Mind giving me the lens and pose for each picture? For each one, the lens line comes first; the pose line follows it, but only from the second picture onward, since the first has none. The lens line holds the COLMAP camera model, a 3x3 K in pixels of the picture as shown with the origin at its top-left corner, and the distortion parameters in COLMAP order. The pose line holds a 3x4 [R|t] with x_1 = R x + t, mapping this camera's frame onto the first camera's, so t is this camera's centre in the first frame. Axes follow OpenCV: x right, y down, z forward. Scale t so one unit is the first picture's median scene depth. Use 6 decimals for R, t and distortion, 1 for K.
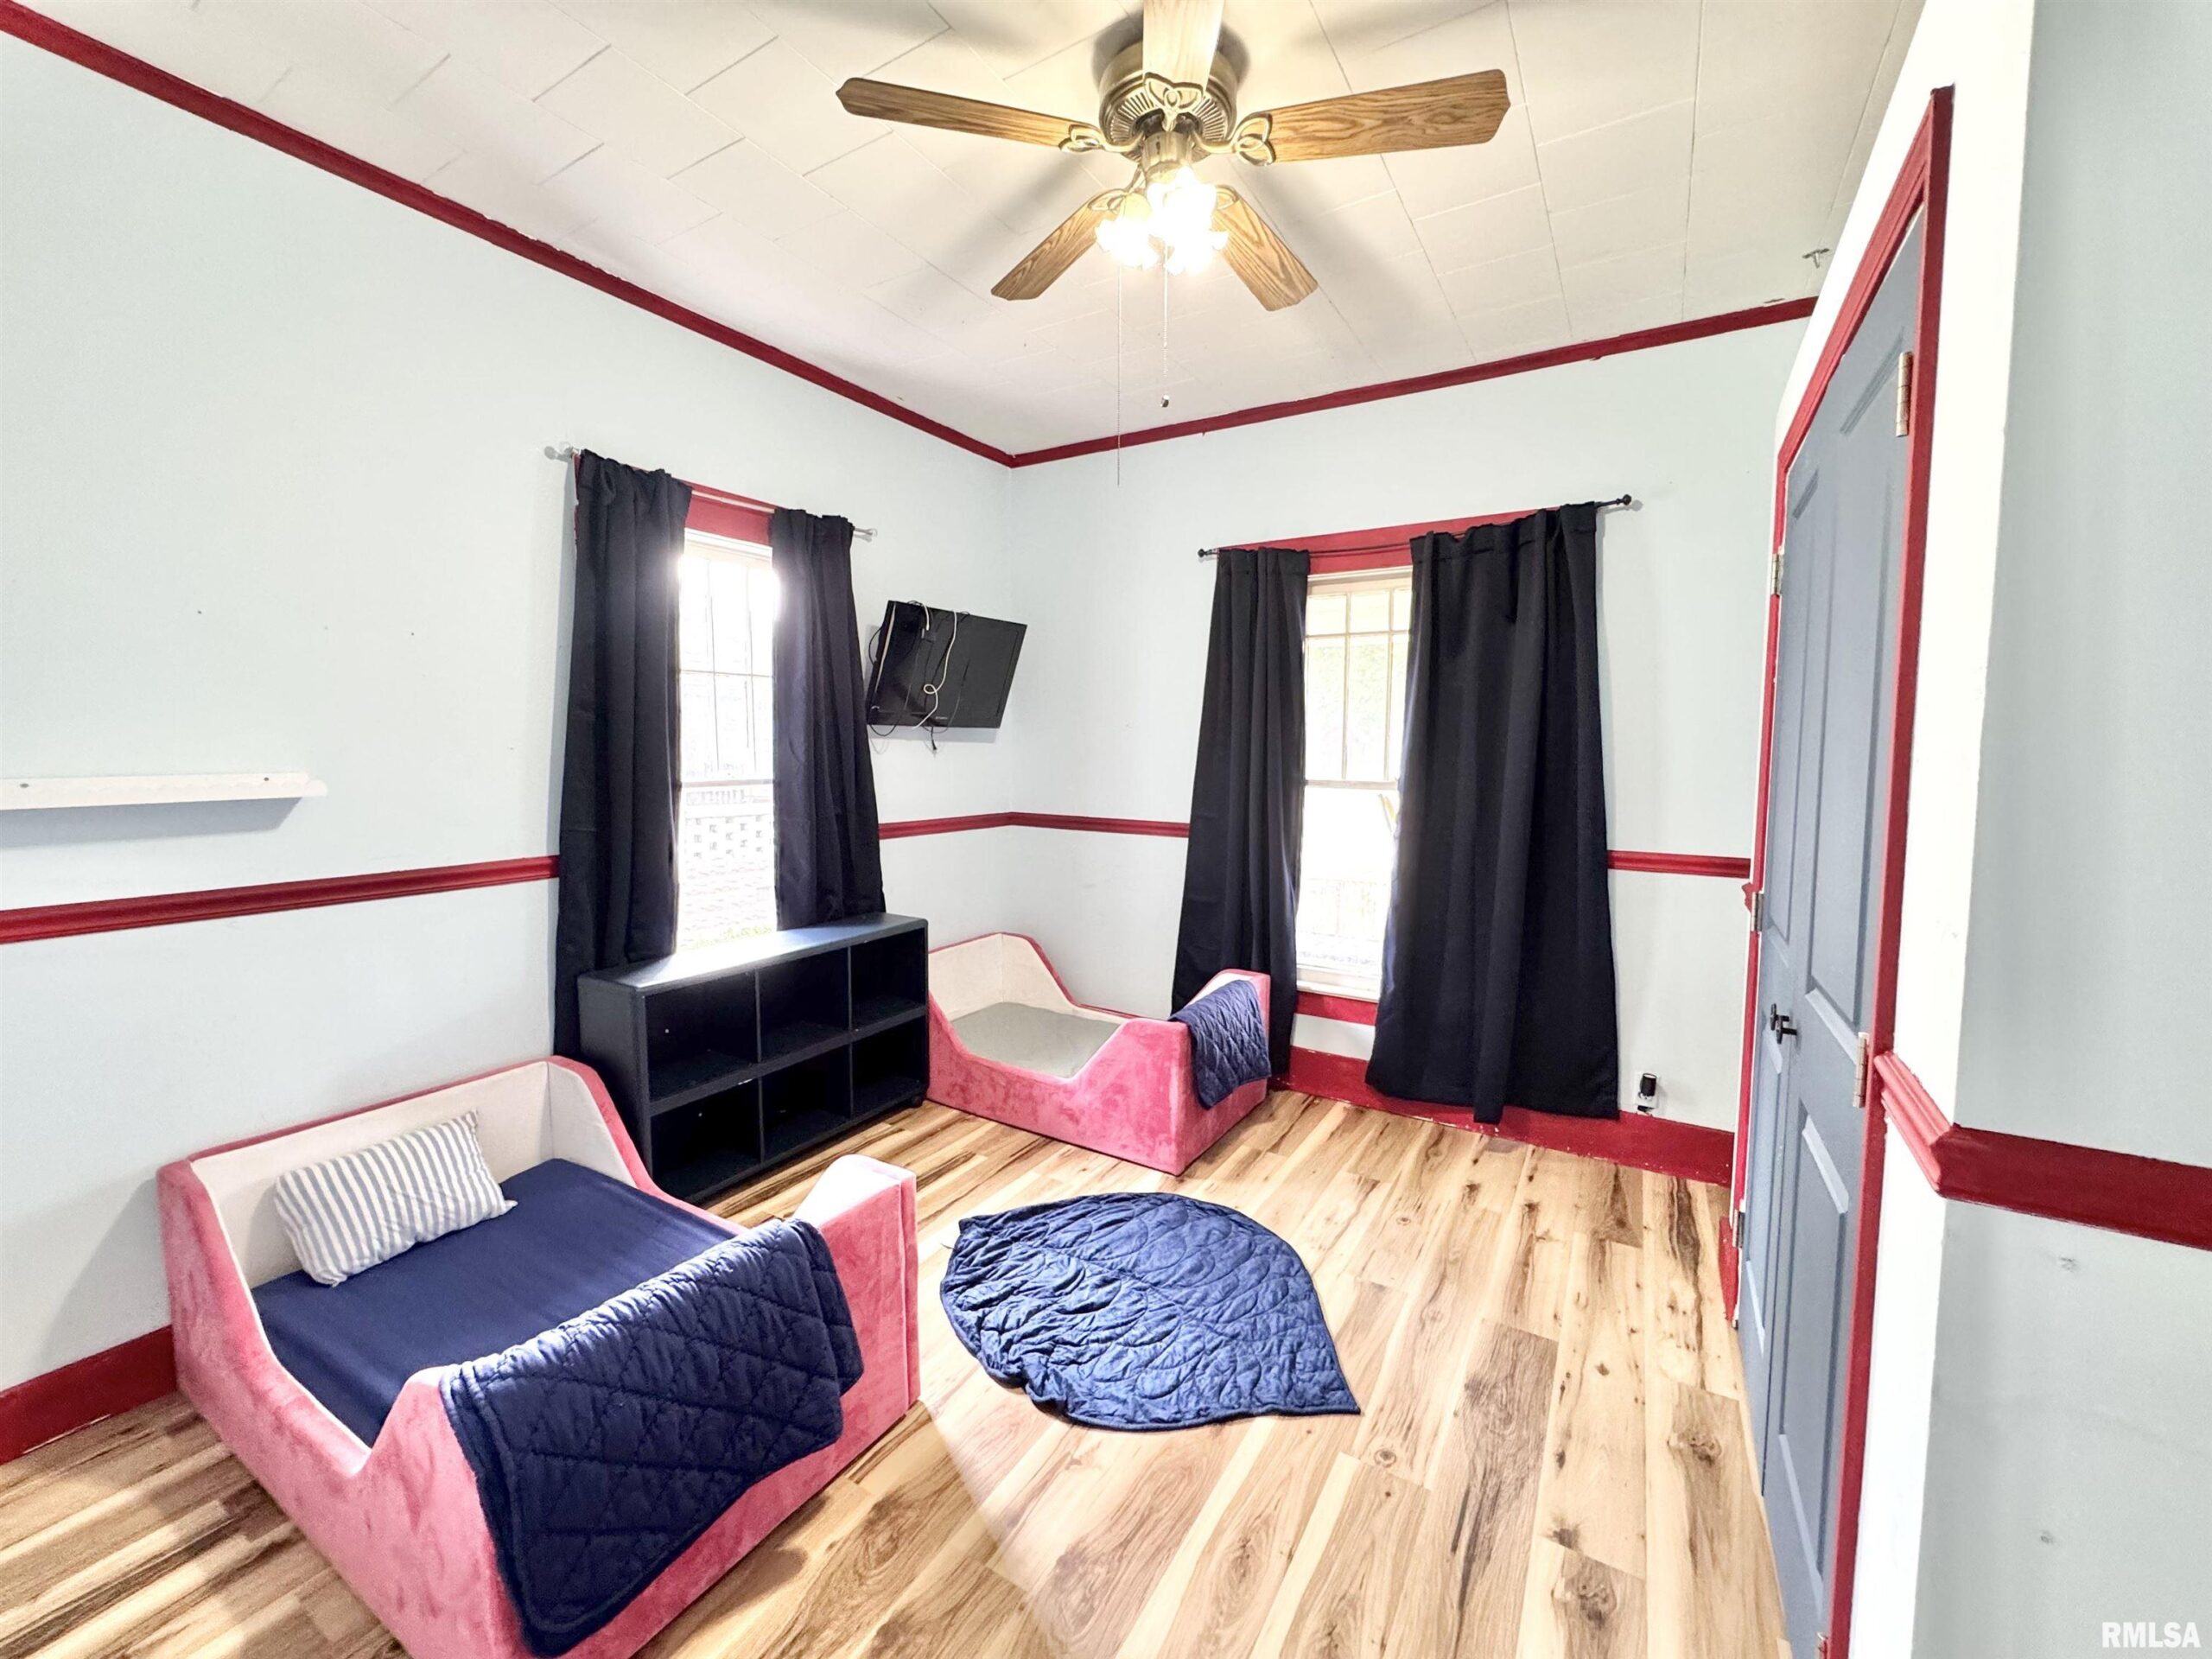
lens RADIAL K [[880.5, 0, 1108.5], [0, 880.5, 824.6], [0, 0, 1]] dist [-0.001363, -0.000226]
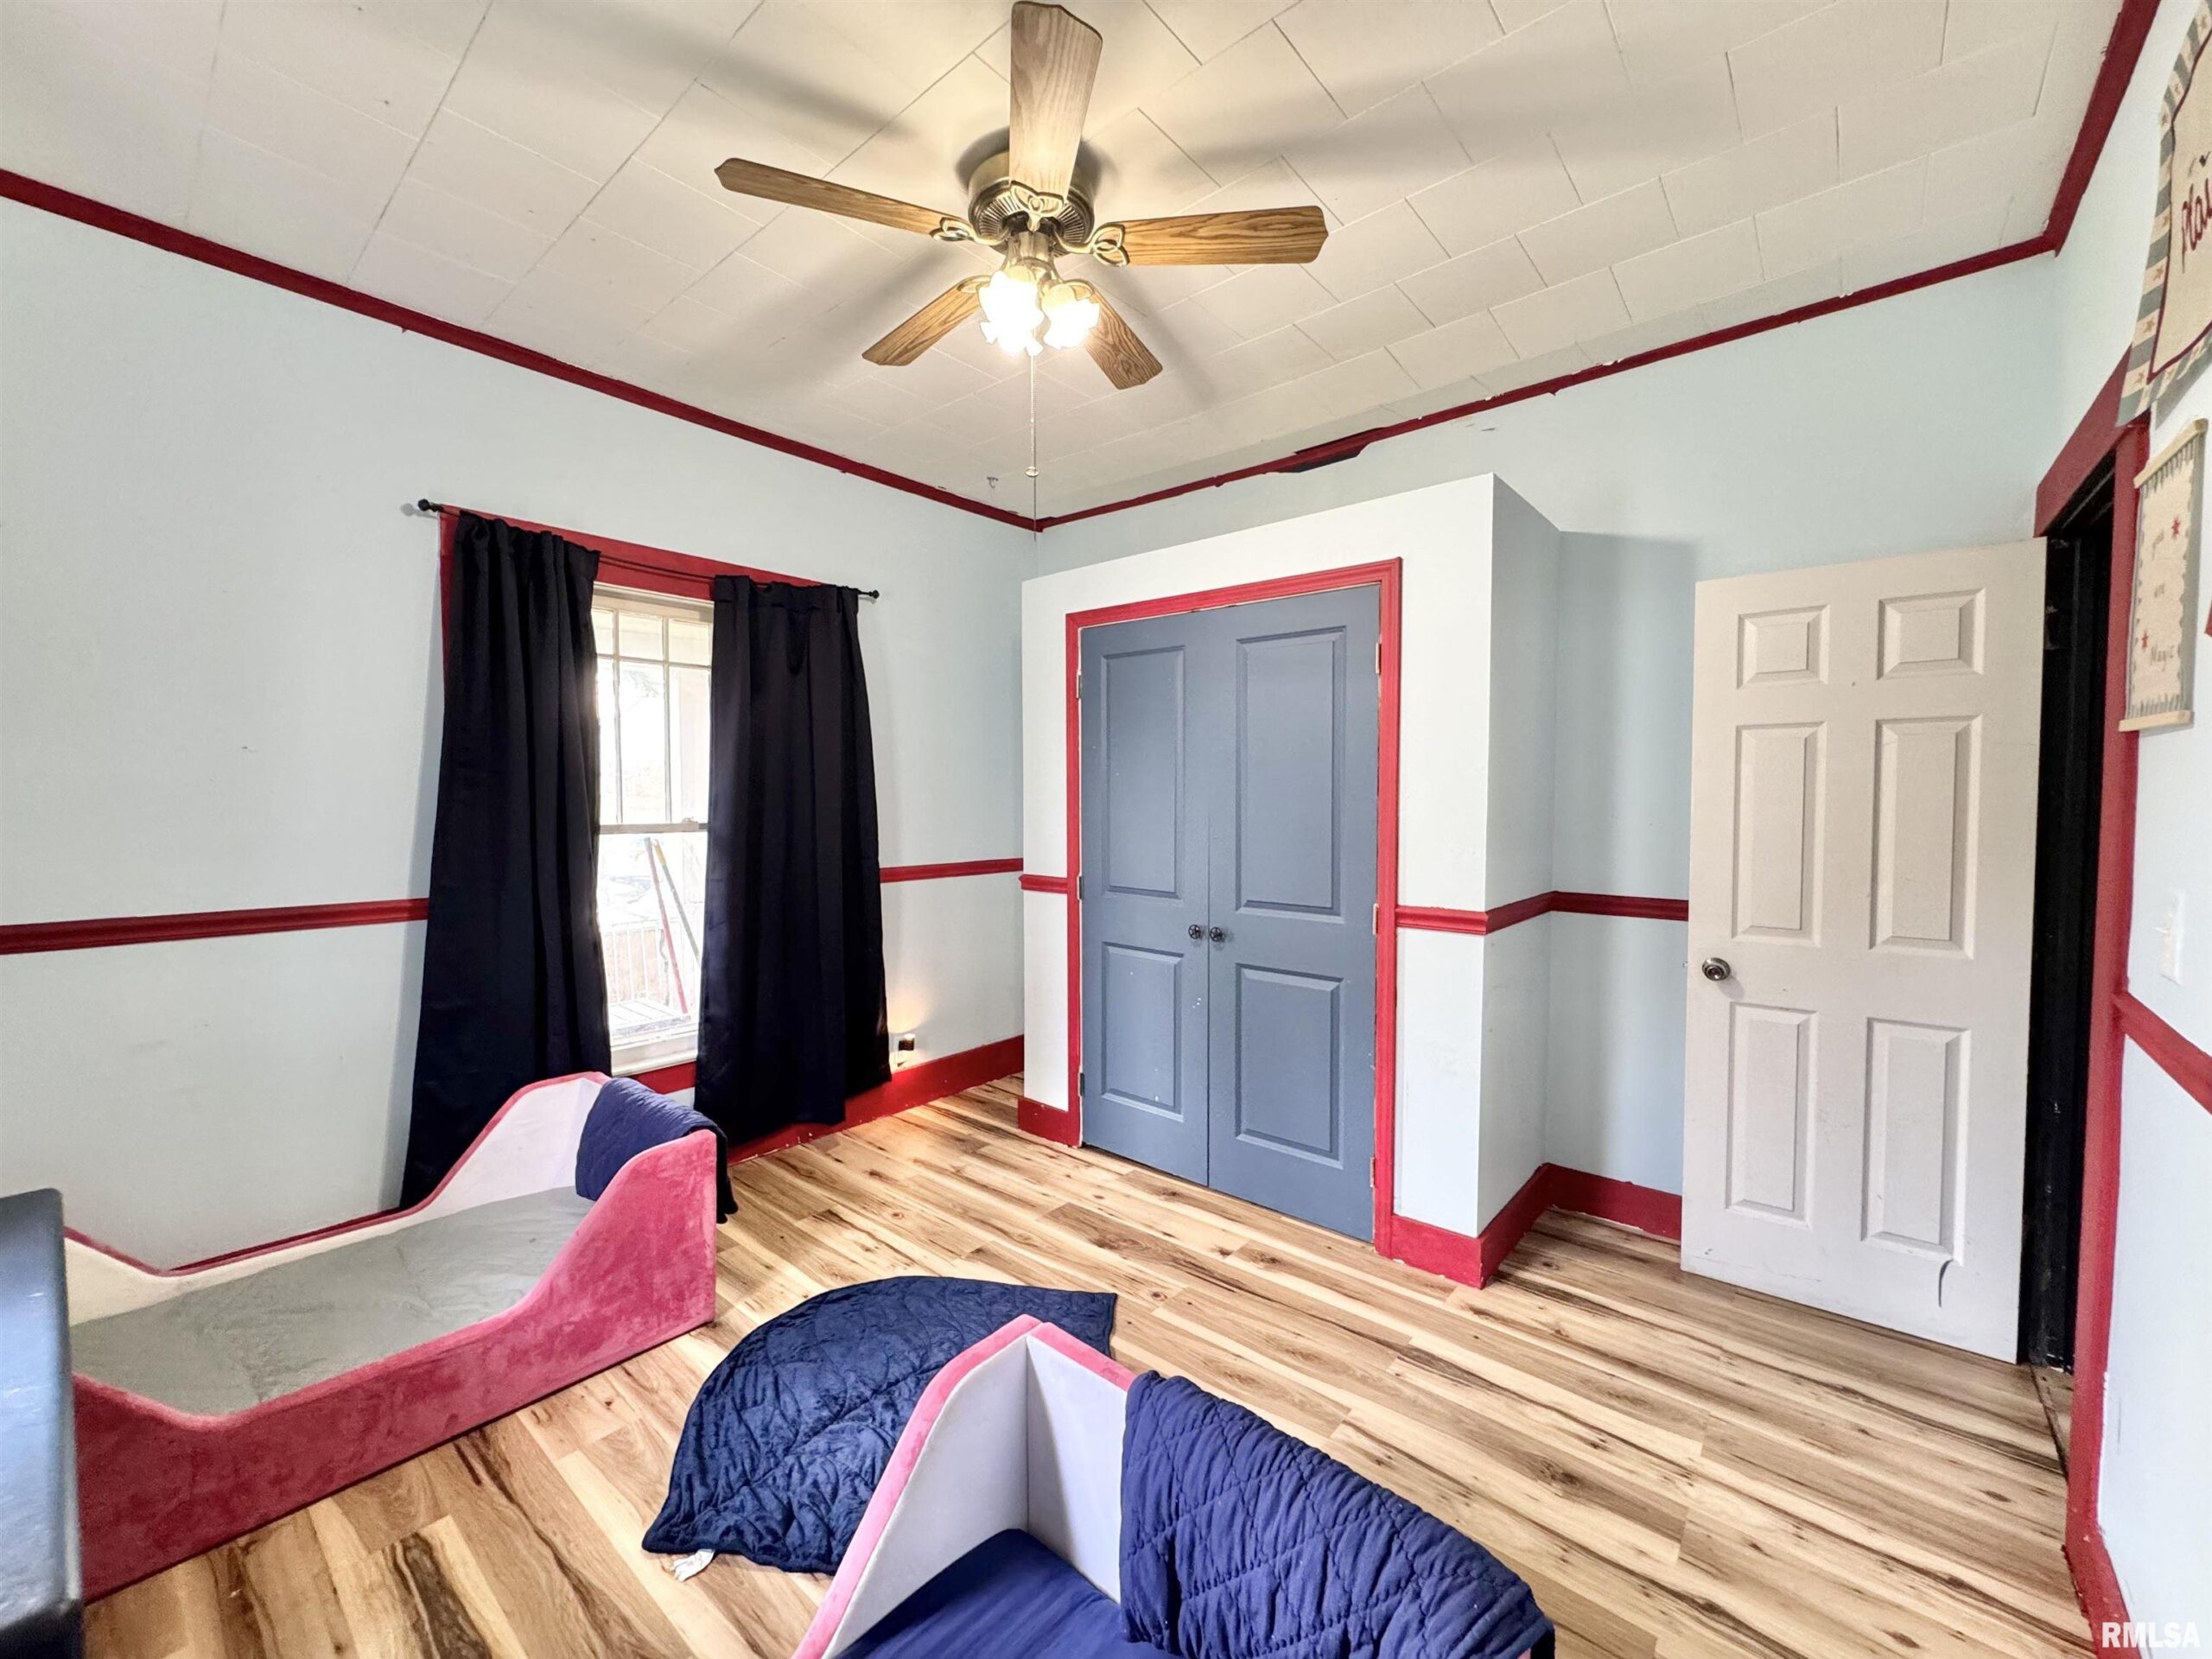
lens RADIAL K [[880.5, 0, 1104.8], [0, 880.5, 823.4], [0, 0, 1]] dist [-0.001363, -0.000226]
pose [[0.156341, -0.042071, 0.986807, -0.680482], [0.080305, 0.996326, 0.029754, -0.051205], [-0.984433, 0.074594, 0.159145, 0.521679]]
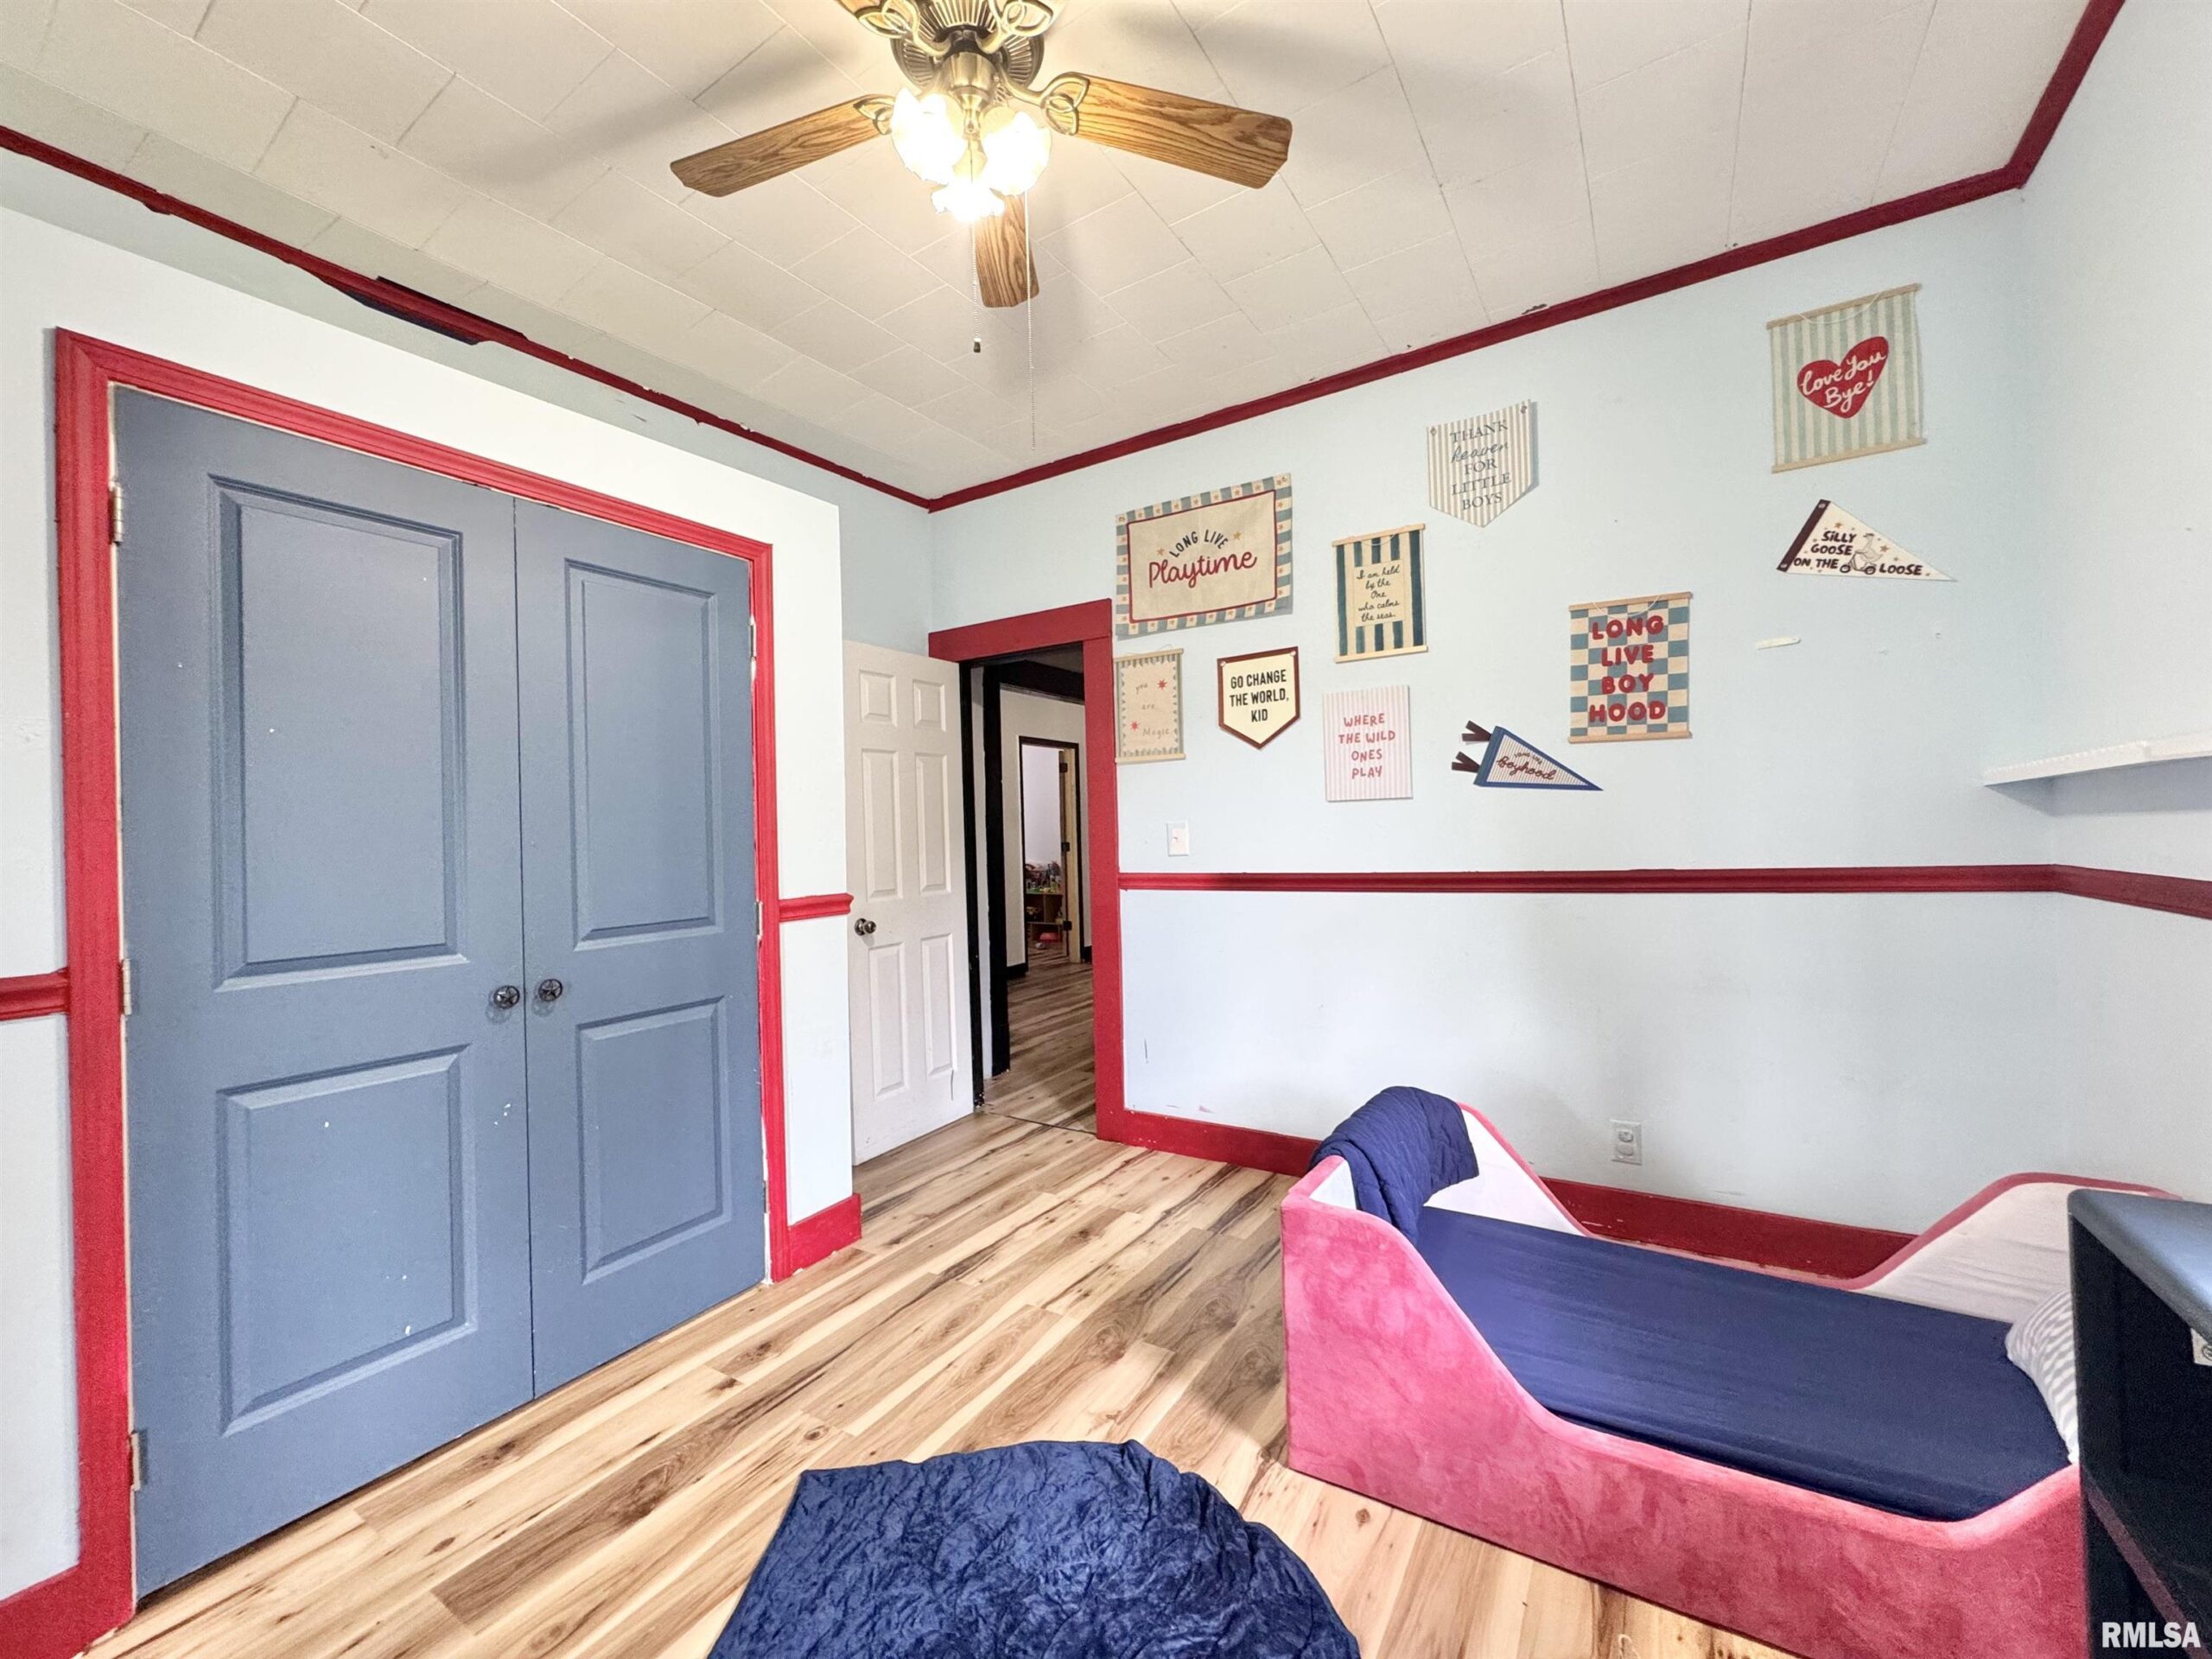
lens RADIAL K [[880.5, 0, 1106.0], [0, 880.5, 826.3], [0, 0, 1]] dist [-0.001363, -0.000226]
pose [[-0.999364, 0.029690, 0.019734, -0.045901], [0.031041, 0.996910, 0.072152, -0.041807], [-0.017531, 0.072719, -0.997198, 1.285845]]
